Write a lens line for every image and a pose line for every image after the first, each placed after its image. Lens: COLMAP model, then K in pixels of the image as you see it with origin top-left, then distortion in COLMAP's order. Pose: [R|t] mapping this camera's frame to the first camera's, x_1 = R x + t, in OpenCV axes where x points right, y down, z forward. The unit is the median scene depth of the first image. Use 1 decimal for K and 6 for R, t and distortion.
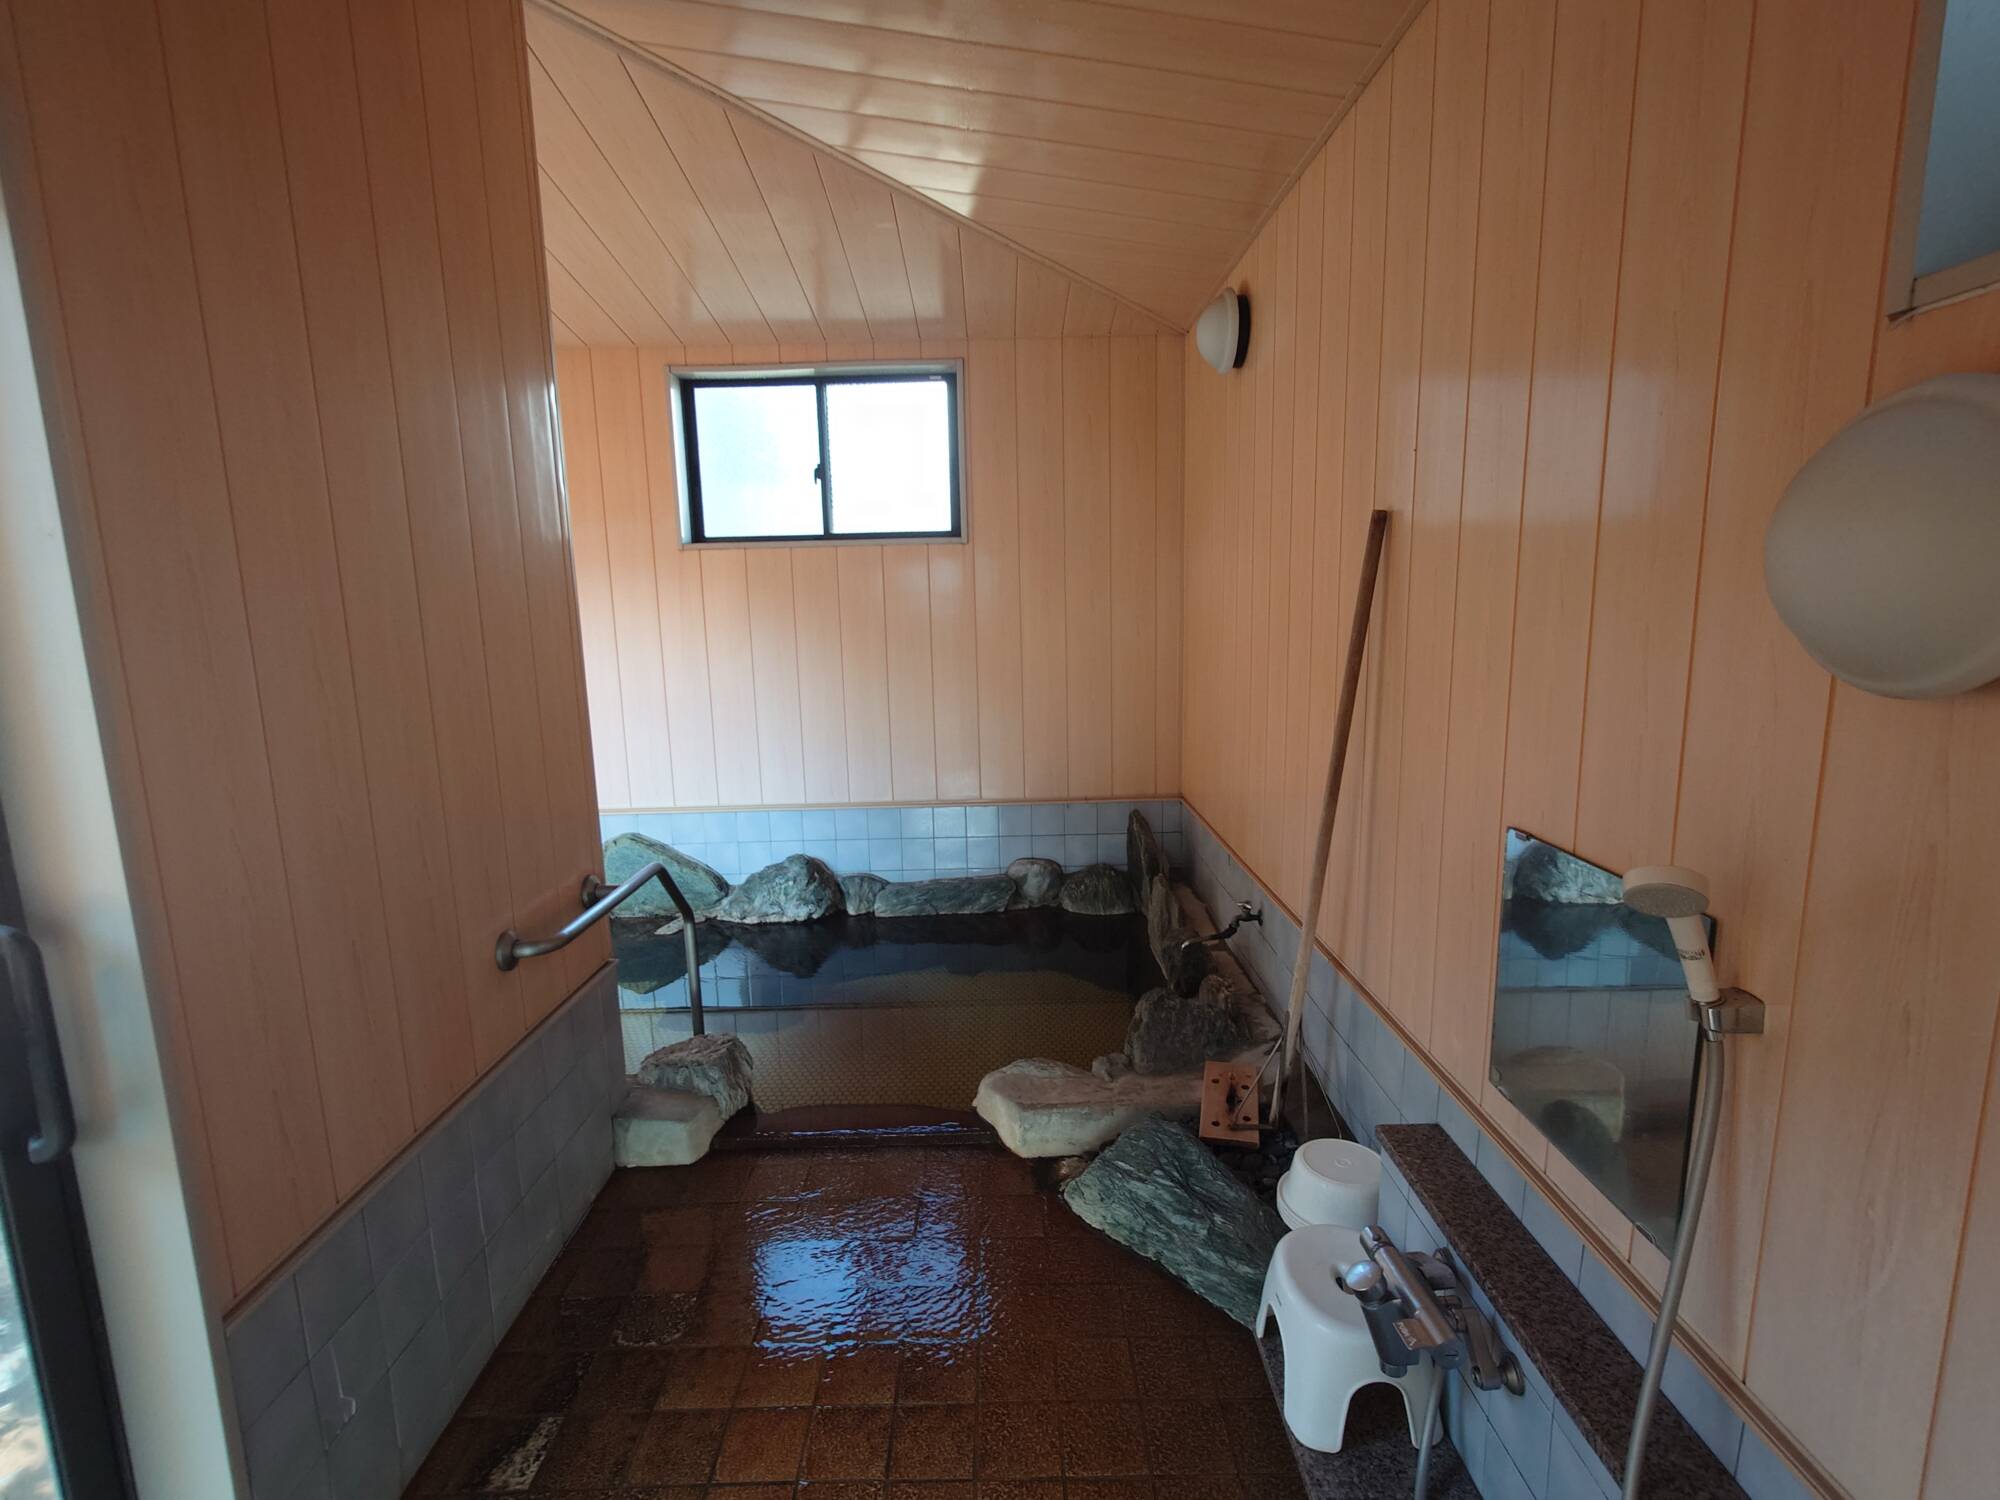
lens RADIAL K [[948.8, 0, 999.7], [0, 948.8, 754.9], [0, 0, 1]] dist [0.000742, -0.000335]
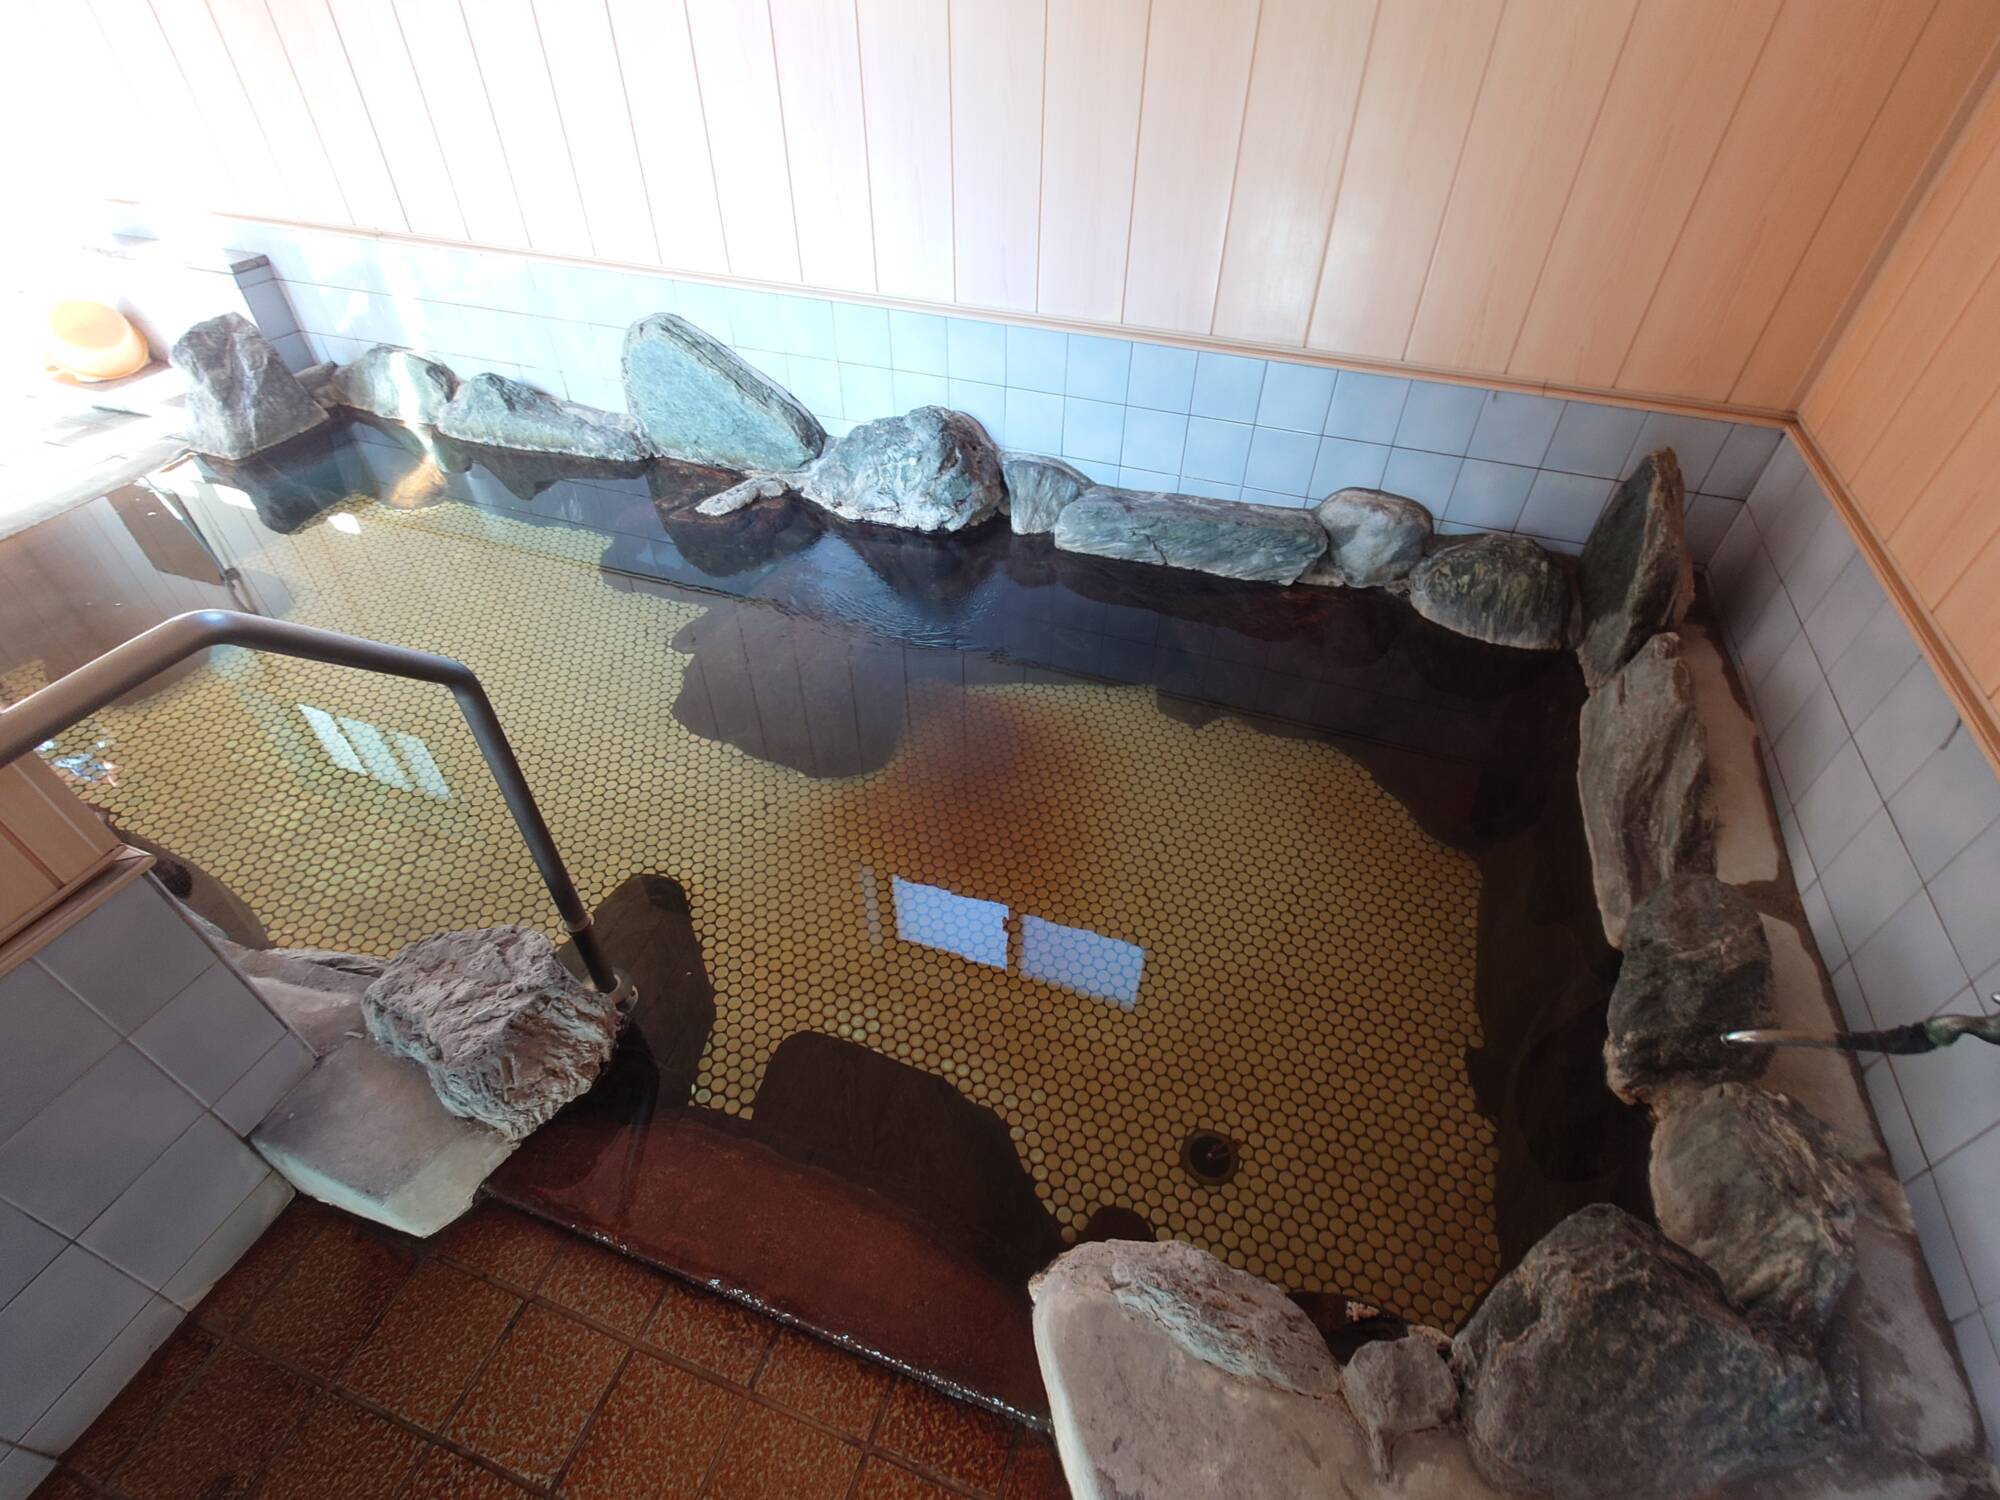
lens RADIAL K [[948.8, 0, 1007.5], [0, 948.8, 748.8], [0, 0, 1]] dist [0.000742, -0.000335]
pose [[0.941145, 0.253073, -0.224053, -0.002631], [-0.089599, 0.825955, 0.556570, -0.038043], [0.325911, -0.503738, 0.800019, 0.485075]]
